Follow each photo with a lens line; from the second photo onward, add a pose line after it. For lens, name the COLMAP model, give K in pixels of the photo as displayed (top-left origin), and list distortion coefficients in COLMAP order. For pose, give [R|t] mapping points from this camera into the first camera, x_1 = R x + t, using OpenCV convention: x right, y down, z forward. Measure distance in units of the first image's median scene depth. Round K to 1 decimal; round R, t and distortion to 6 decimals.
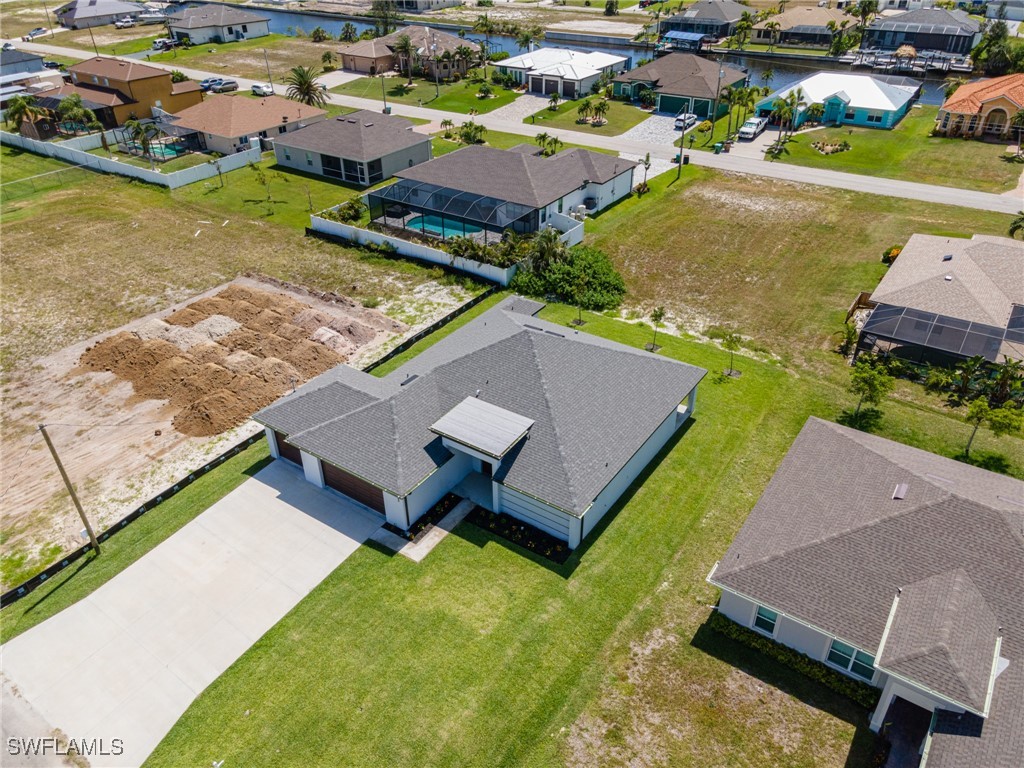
lens RADIAL K [[745.7, 0, 508.8], [0, 745.7, 390.3], [0, 0, 1]] dist [0.041329, 0.010301]
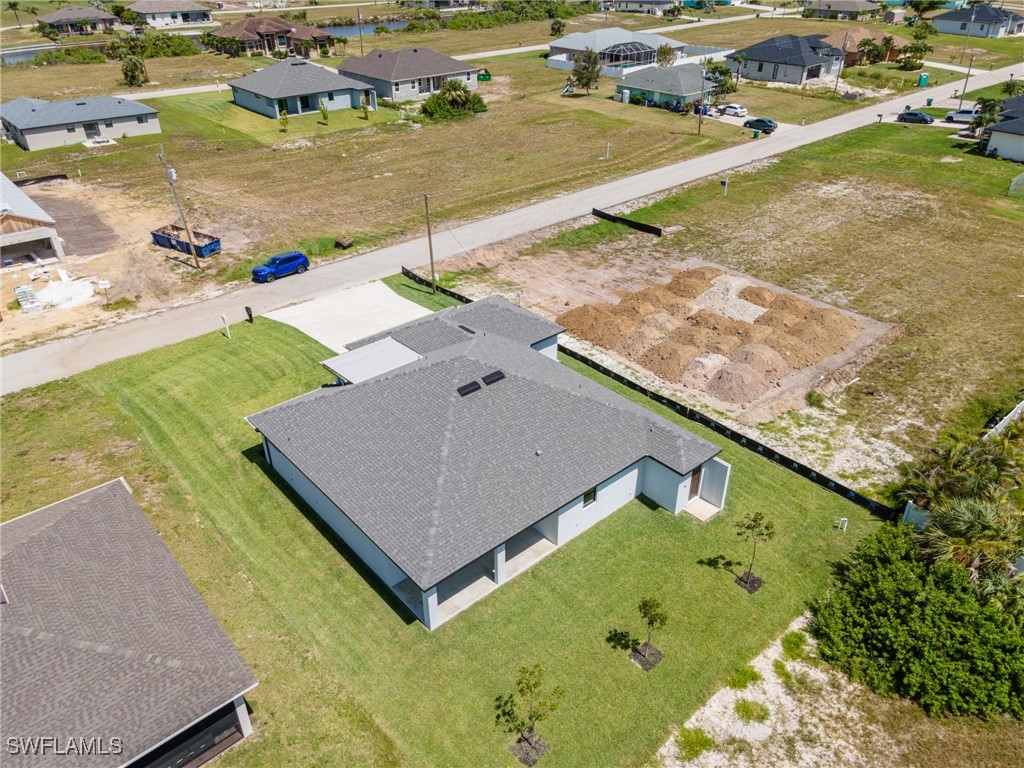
lens RADIAL K [[745.7, 0, 508.8], [0, 745.7, 390.3], [0, 0, 1]] dist [0.041329, 0.010301]
pose [[-0.253385, 0.518937, -0.816395, 0.552983], [-0.518884, 0.639348, 0.567445, -0.430585], [0.816428, 0.567396, 0.107267, 0.740730]]
